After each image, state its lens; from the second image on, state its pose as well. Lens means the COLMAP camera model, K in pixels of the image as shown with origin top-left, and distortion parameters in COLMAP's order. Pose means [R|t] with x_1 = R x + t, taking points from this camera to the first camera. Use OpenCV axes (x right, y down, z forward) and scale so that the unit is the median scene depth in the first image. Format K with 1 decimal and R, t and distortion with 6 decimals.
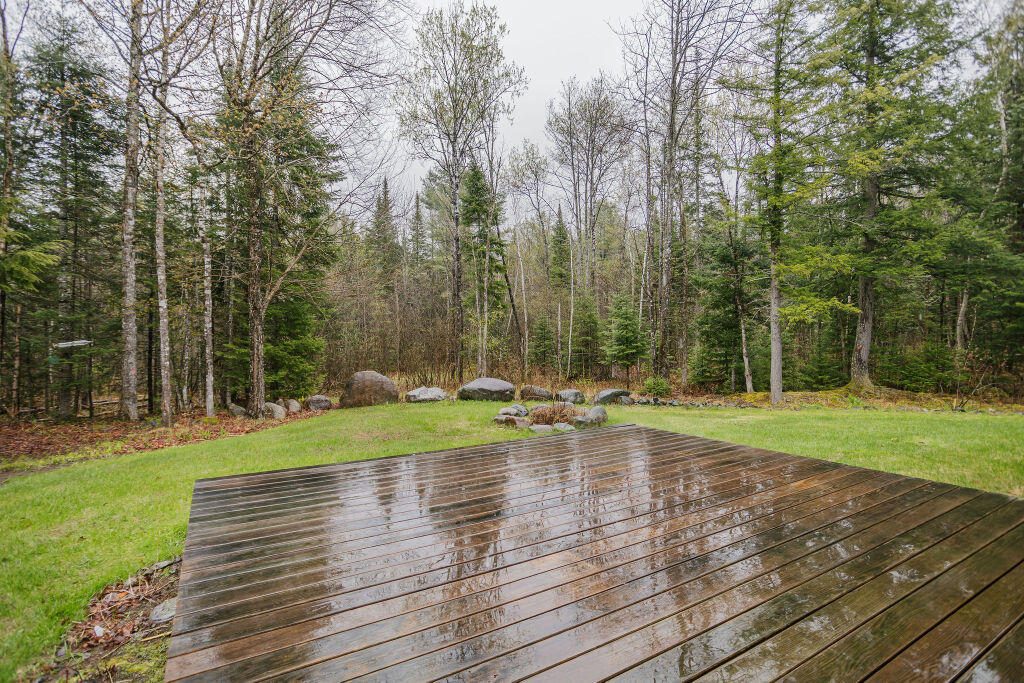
lens RADIAL K [[515.1, 0, 502.0], [0, 515.1, 338.0], [0, 0, 1]] dist [-0.018021, 0.006888]
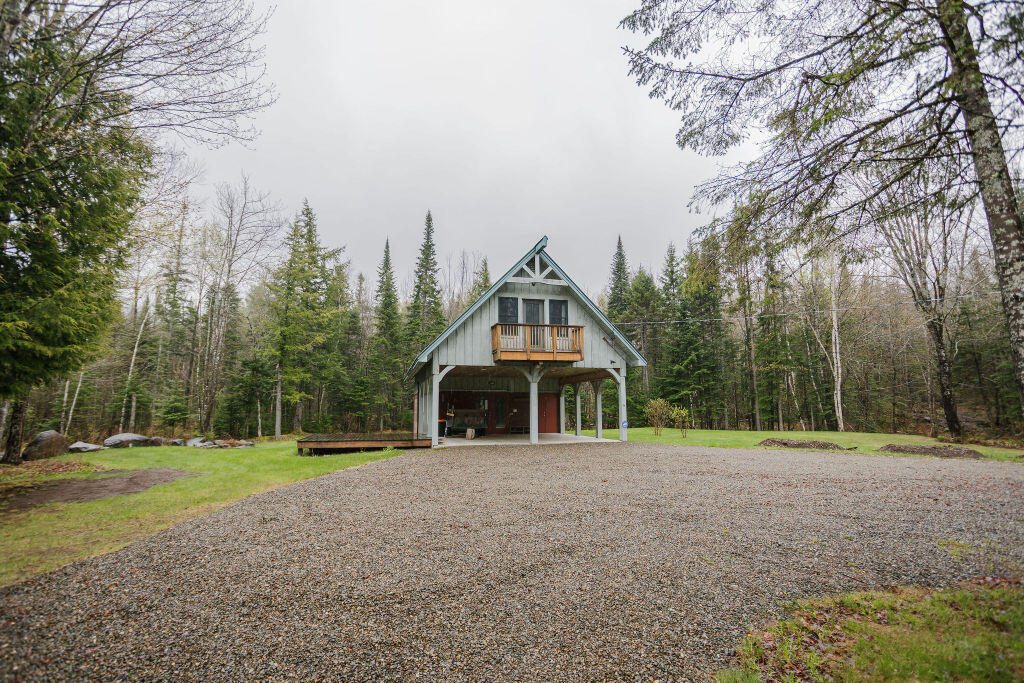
lens RADIAL K [[499.0, 0, 510.0], [0, 499.0, 341.5], [0, 0, 1]] dist [-0.029929, 0.014663]
pose [[0.302789, 0.137403, 0.943101, -1.136052], [-0.001570, 0.989623, -0.143677, 0.015726], [-0.953056, 0.042024, 0.299863, -0.545701]]
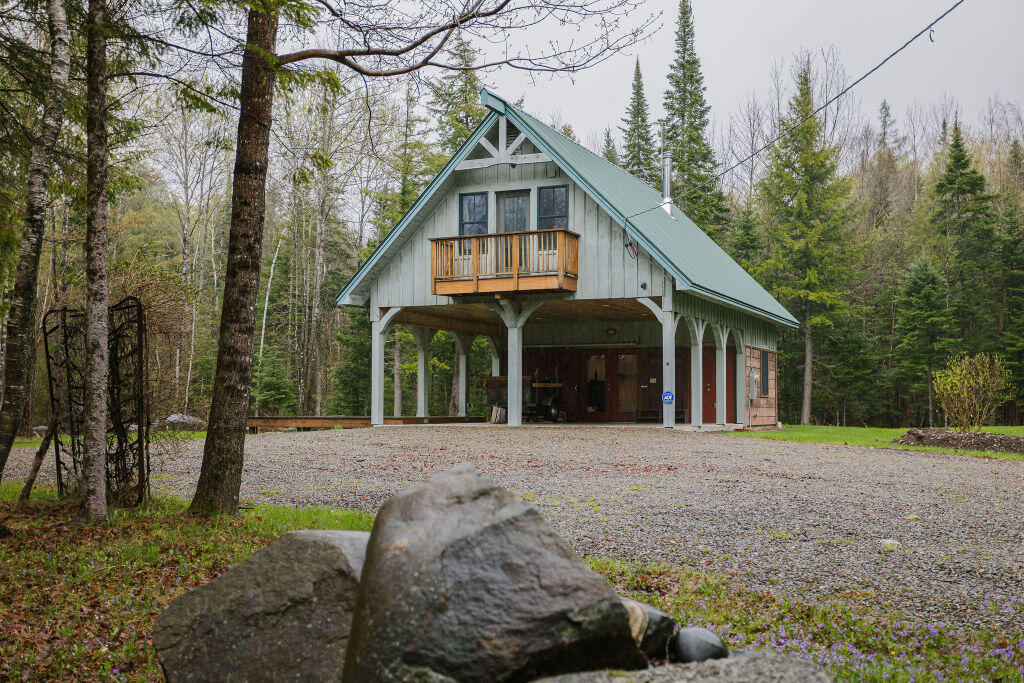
lens RADIAL K [[1165.5, 0, 493.1], [0, 1165.5, 342.1], [0, 0, 1]] dist [0.022062, 0.000000]
pose [[0.841448, 0.043467, 0.538587, -0.909206], [-0.013535, 0.998142, -0.059410, 0.065753], [-0.540169, 0.042701, 0.840472, -1.714038]]
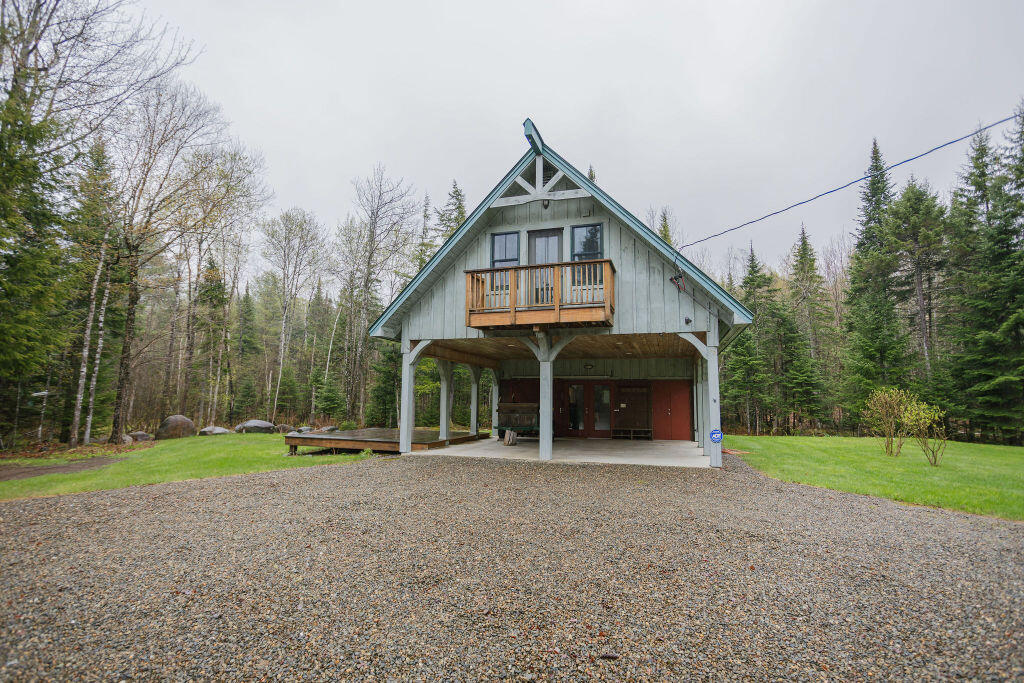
lens RADIAL K [[499.0, 0, 508.5], [0, 499.0, 338.2], [0, 0, 1]] dist [-0.029929, 0.014663]
pose [[0.766448, 0.097363, 0.634884, -0.460464], [-0.021656, 0.991800, -0.125954, 0.000306], [-0.641941, 0.082789, 0.762271, -0.783813]]
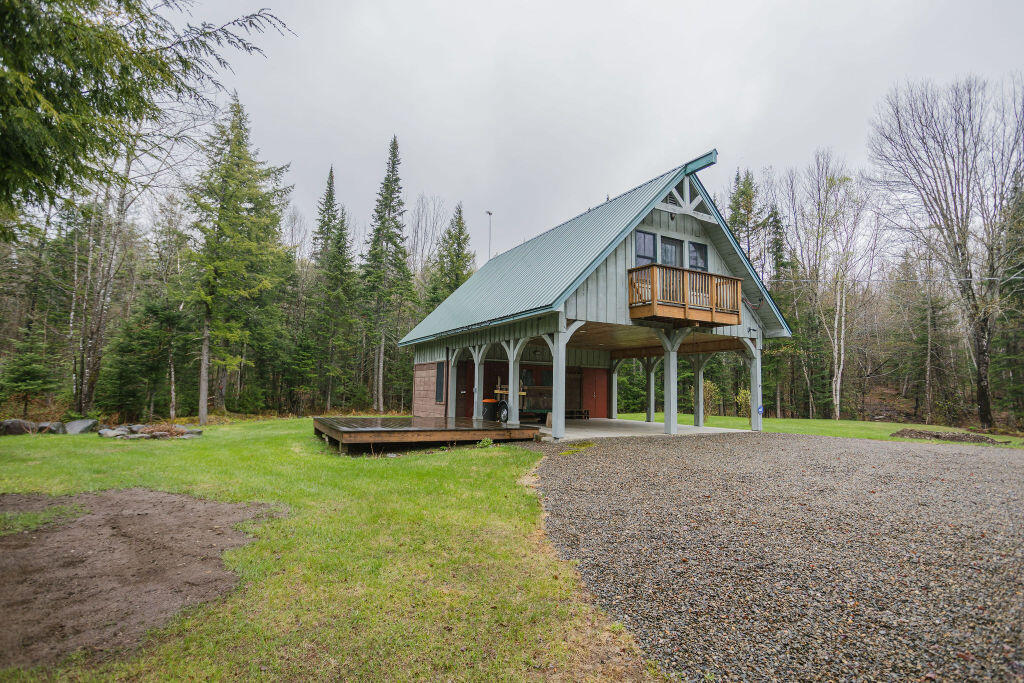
lens RADIAL K [[515.1, 0, 512.8], [0, 515.1, 337.1], [0, 0, 1]] dist [-0.018021, 0.006888]
pose [[0.055532, 0.115256, 0.991782, -0.877477], [-0.023506, 0.993191, -0.114104, 0.026186], [-0.998180, -0.016976, 0.057863, 0.018544]]
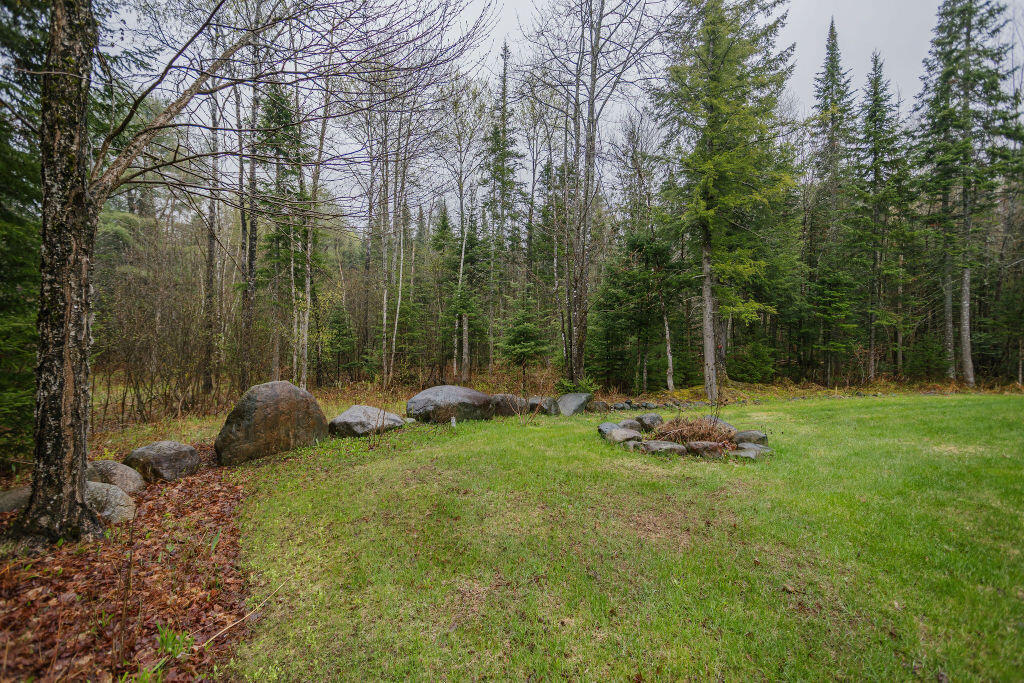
lens RADIAL K [[487.6, 0, 512.3], [0, 487.6, 340.7], [0, 0, 1]] dist [-0.012857, 0.000127]
pose [[0.769120, 0.017435, 0.638866, -0.380392], [-0.014034, 0.999848, -0.010390, 0.025412], [-0.638950, -0.000975, 0.769248, 0.482892]]
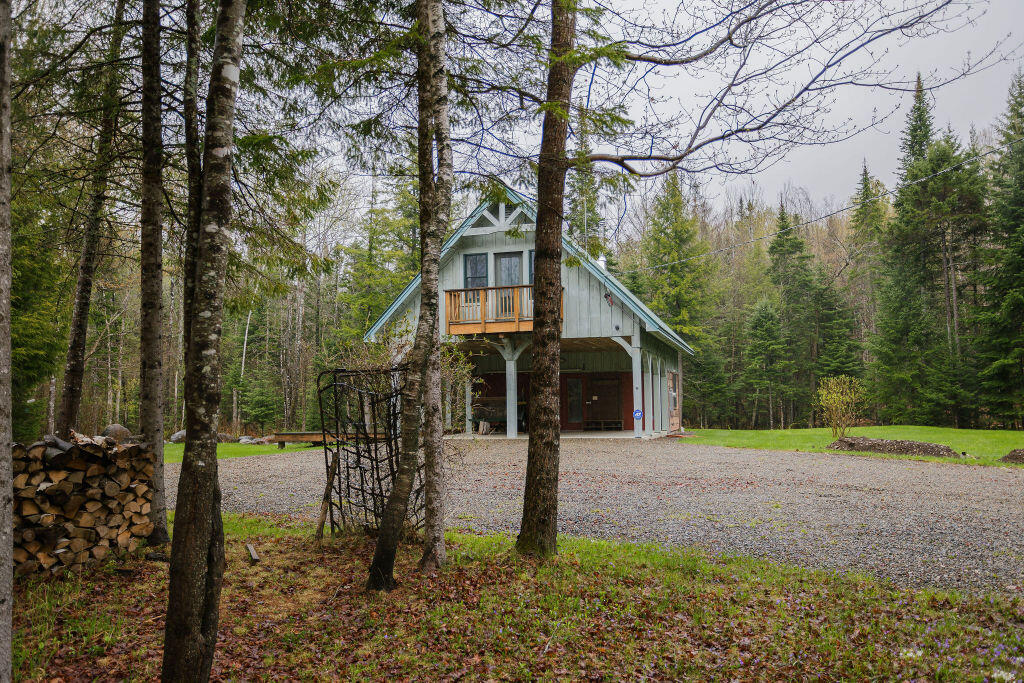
lens RADIAL K [[892.0, 0, 504.2], [0, 892.0, 334.9], [0, 0, 1]] dist [0.016311, 0.011571]
pose [[0.751083, 0.053539, 0.658033, -1.073821], [0.004208, 0.996298, -0.085864, 0.036355], [-0.660194, 0.067260, 0.748077, -1.519926]]
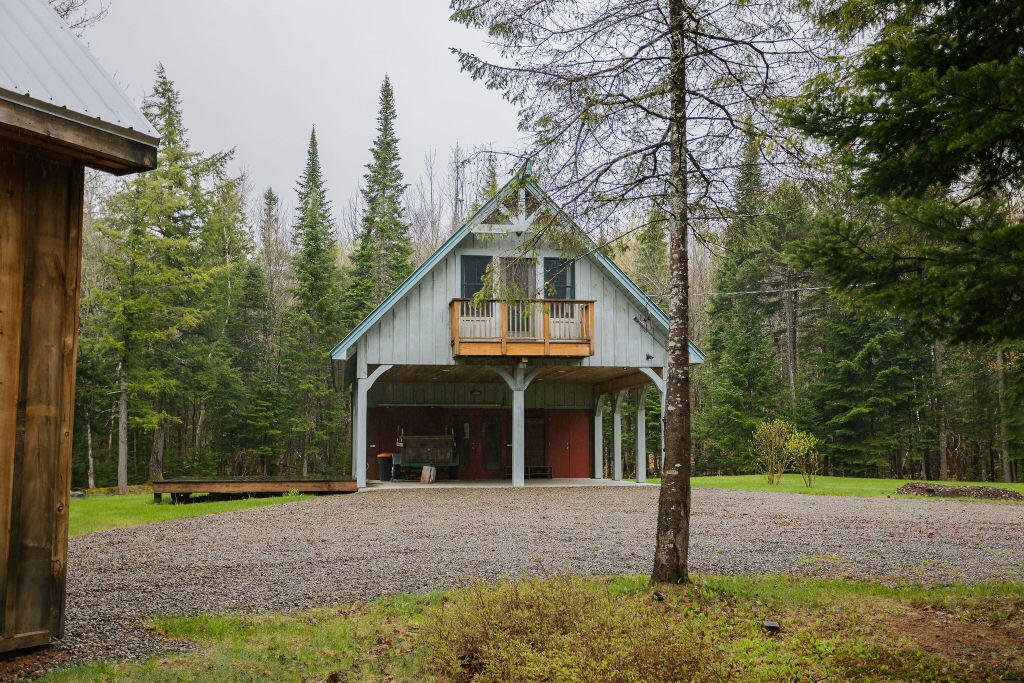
lens RADIAL K [[1066.8, 0, 520.2], [0, 1066.8, 346.2], [0, 0, 1]] dist [0.044251, 0.000000]
pose [[0.378384, 0.101578, 0.920058, -1.483900], [-0.002192, 0.994056, -0.108846, 0.051529], [-0.925646, 0.039168, 0.376358, -0.865546]]
